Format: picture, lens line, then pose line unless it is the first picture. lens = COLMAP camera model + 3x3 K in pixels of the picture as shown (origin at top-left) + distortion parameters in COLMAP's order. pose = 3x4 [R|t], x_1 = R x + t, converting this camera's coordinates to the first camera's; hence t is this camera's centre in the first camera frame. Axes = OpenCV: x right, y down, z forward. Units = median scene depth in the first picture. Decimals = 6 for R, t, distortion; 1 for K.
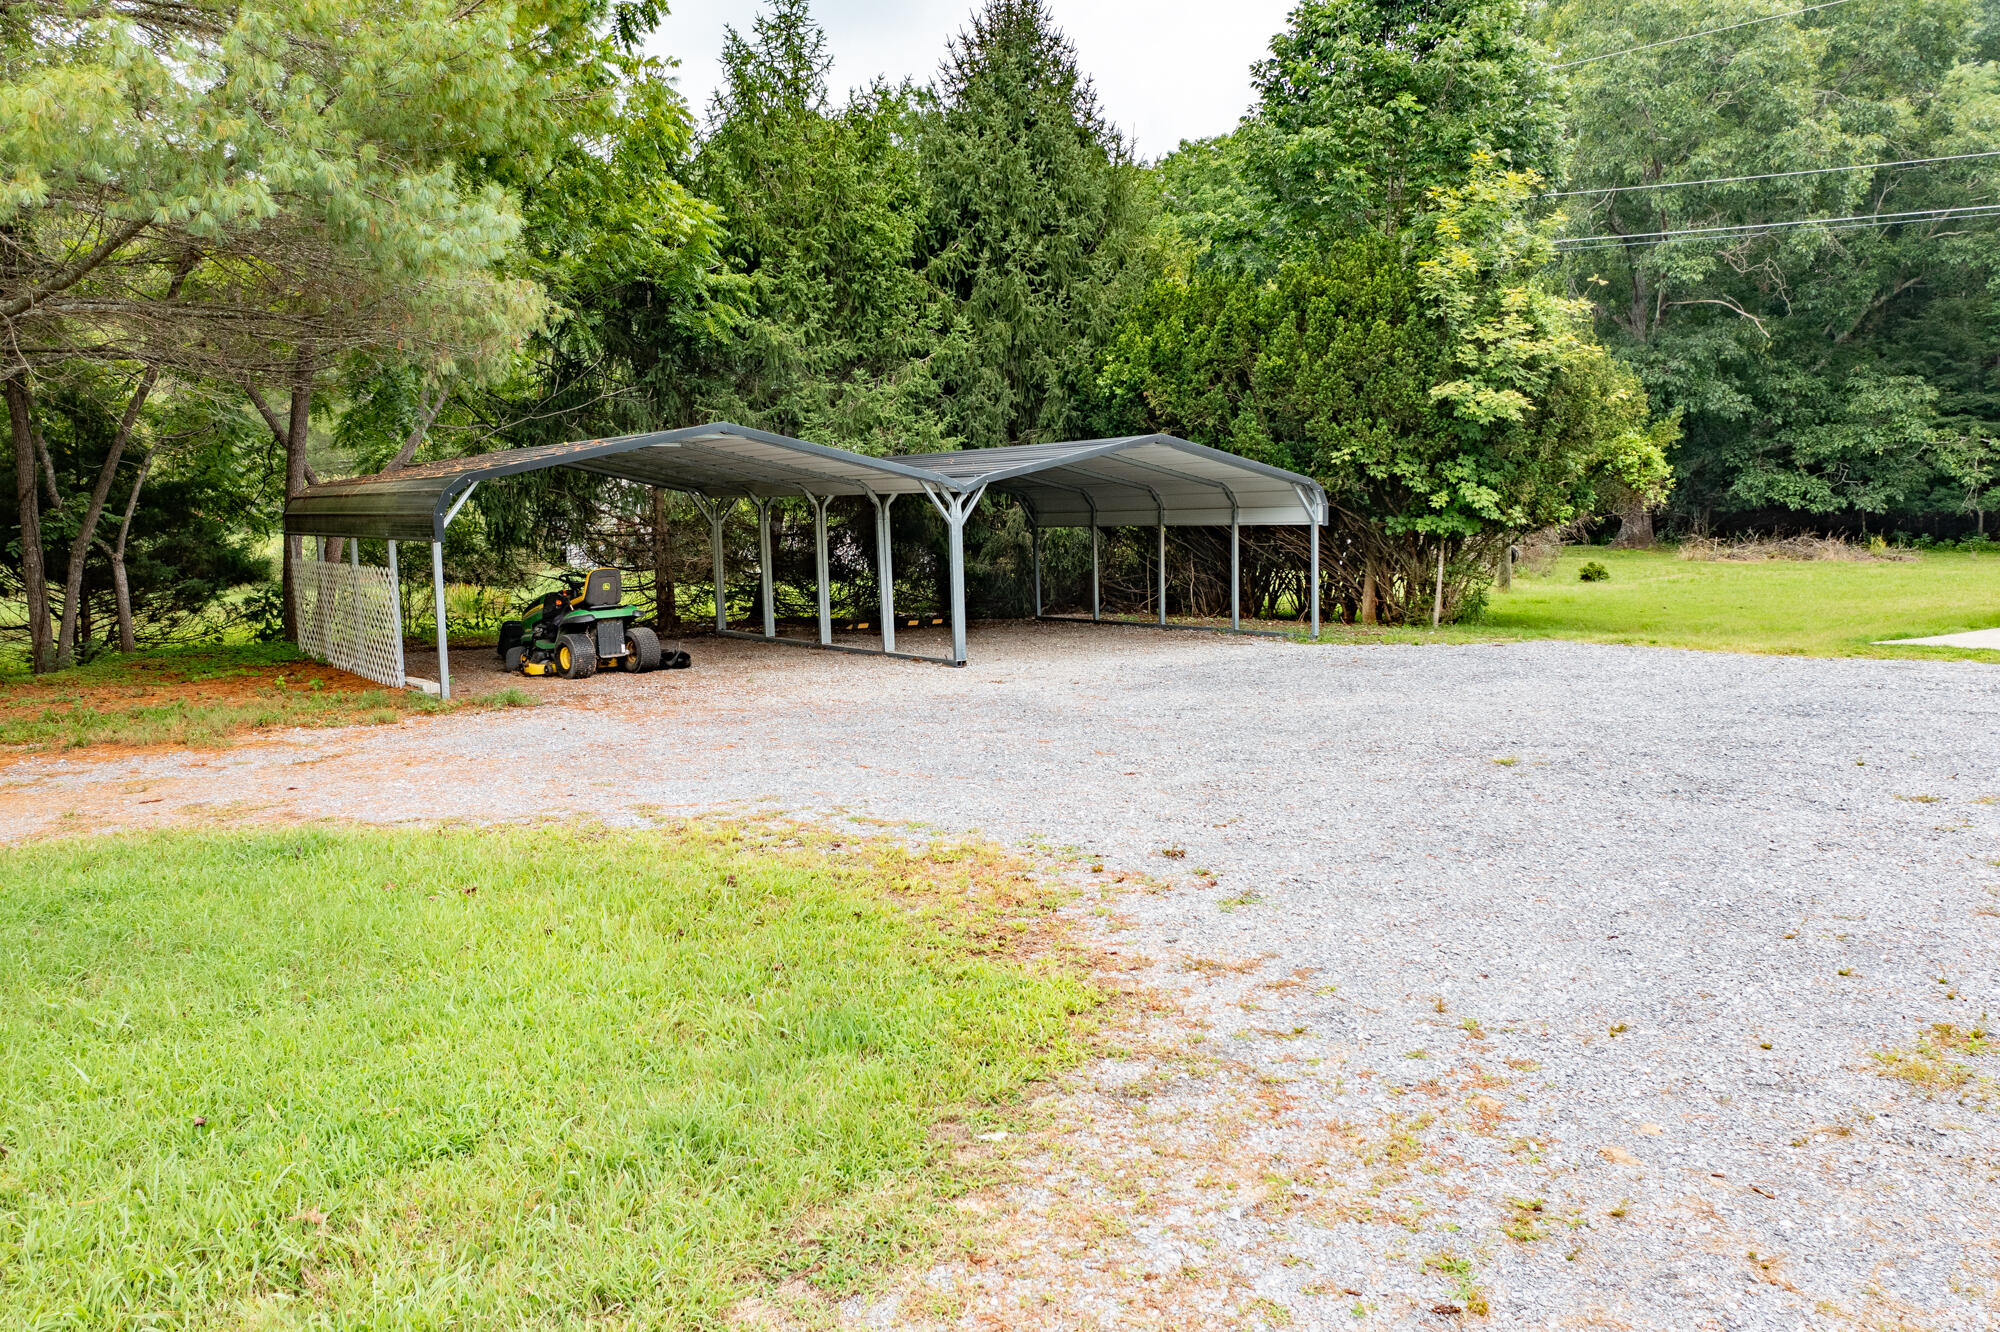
lens RADIAL K [[1593.4, 0, 992.4], [0, 1593.4, 665.0], [0, 0, 1]] dist [-0.016003, 0.013968]
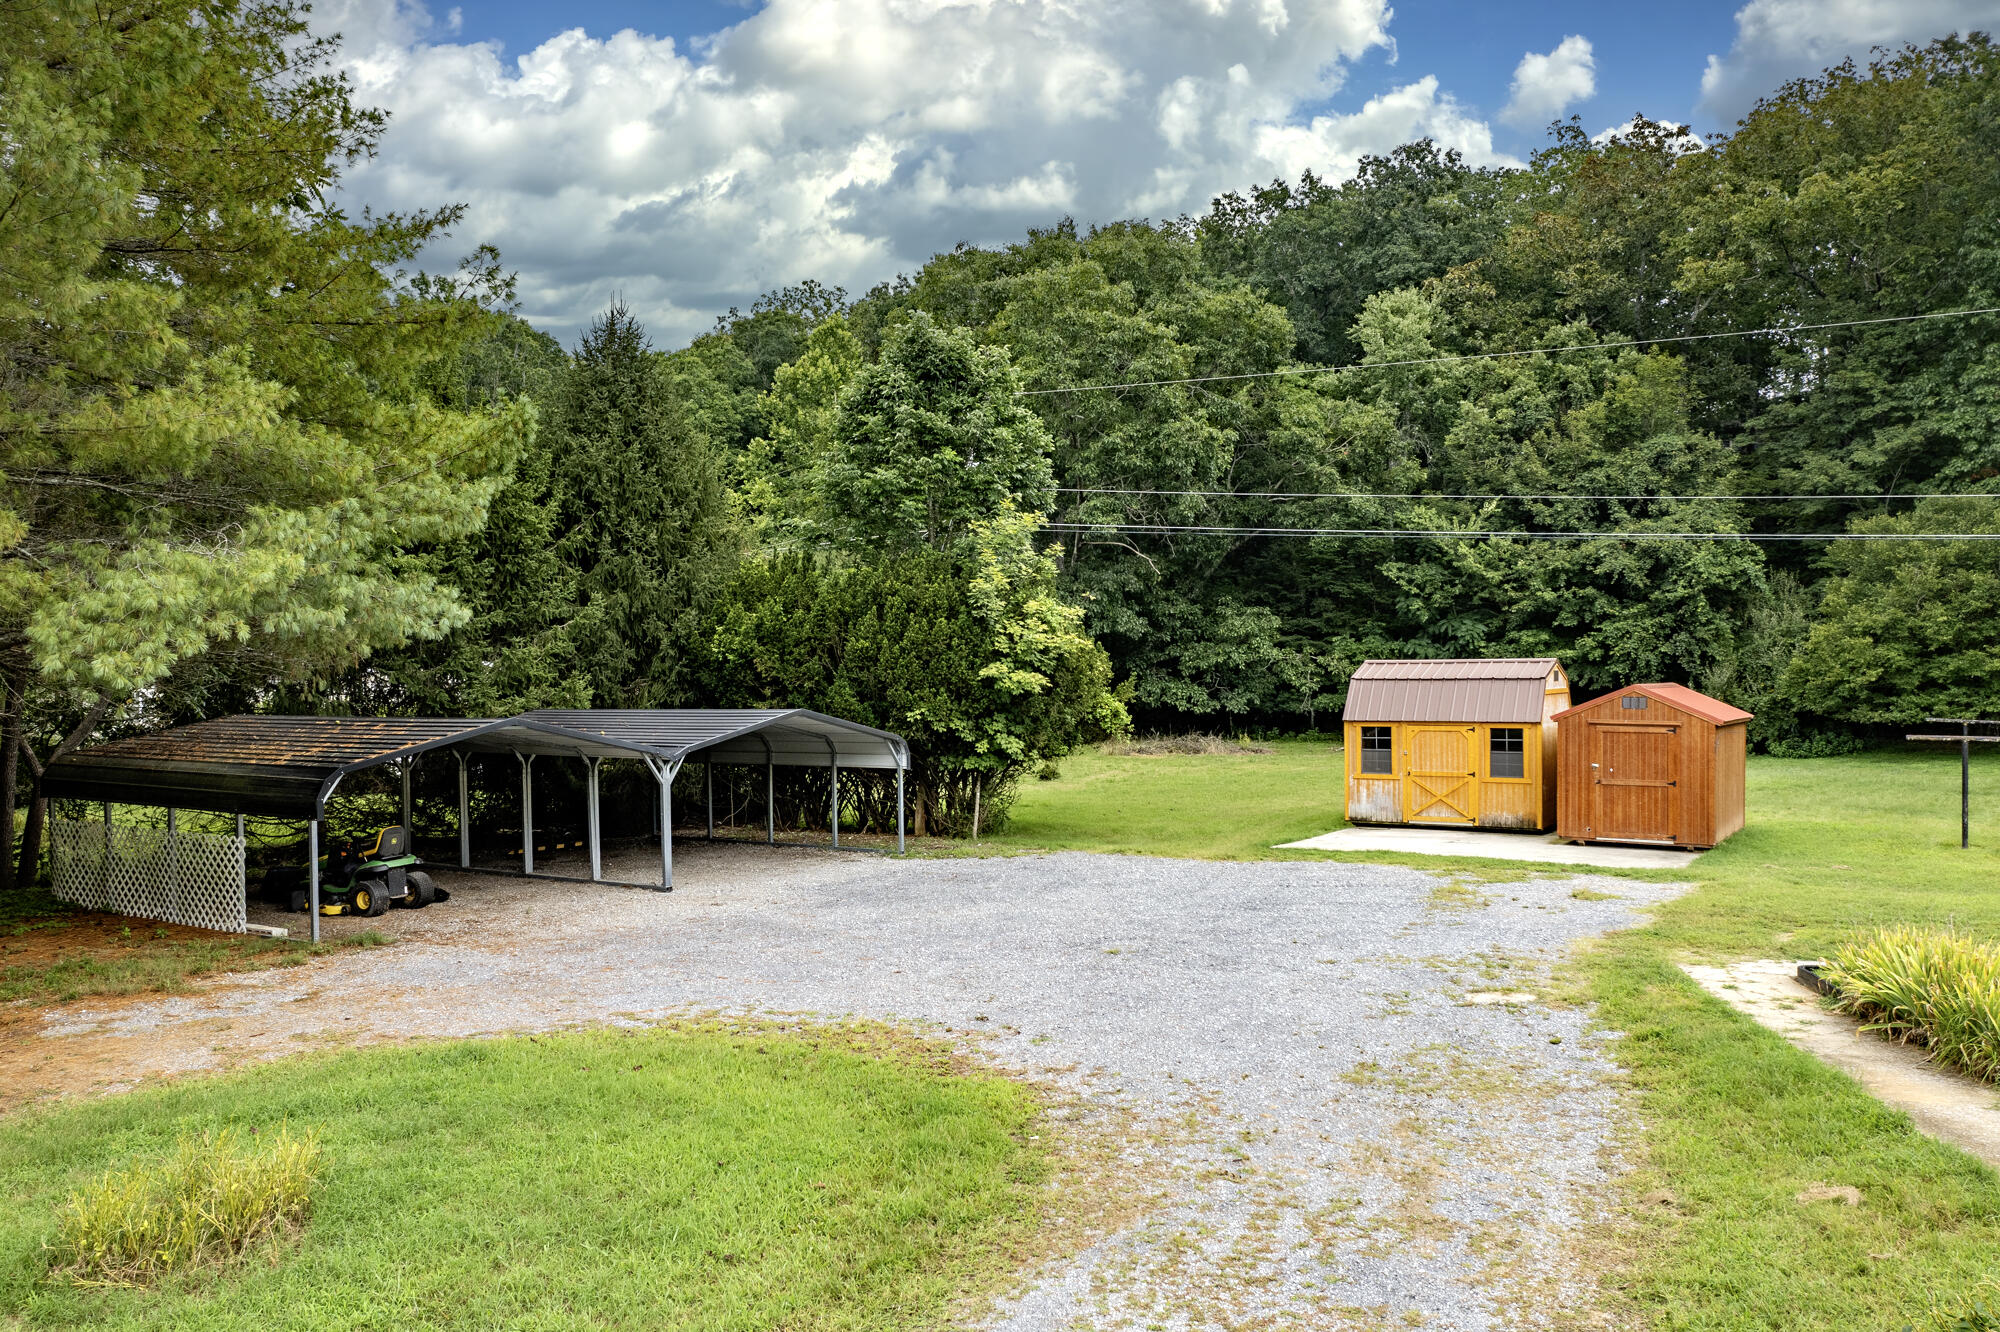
lens RADIAL K [[1593.4, 0, 997.3], [0, 1593.4, 673.3], [0, 0, 1]] dist [-0.016003, 0.013968]
pose [[0.933702, 0.004957, 0.358016, -0.189880], [0.030409, 0.995194, -0.093084, -0.038090], [-0.356757, 0.097800, 0.929064, -0.268605]]
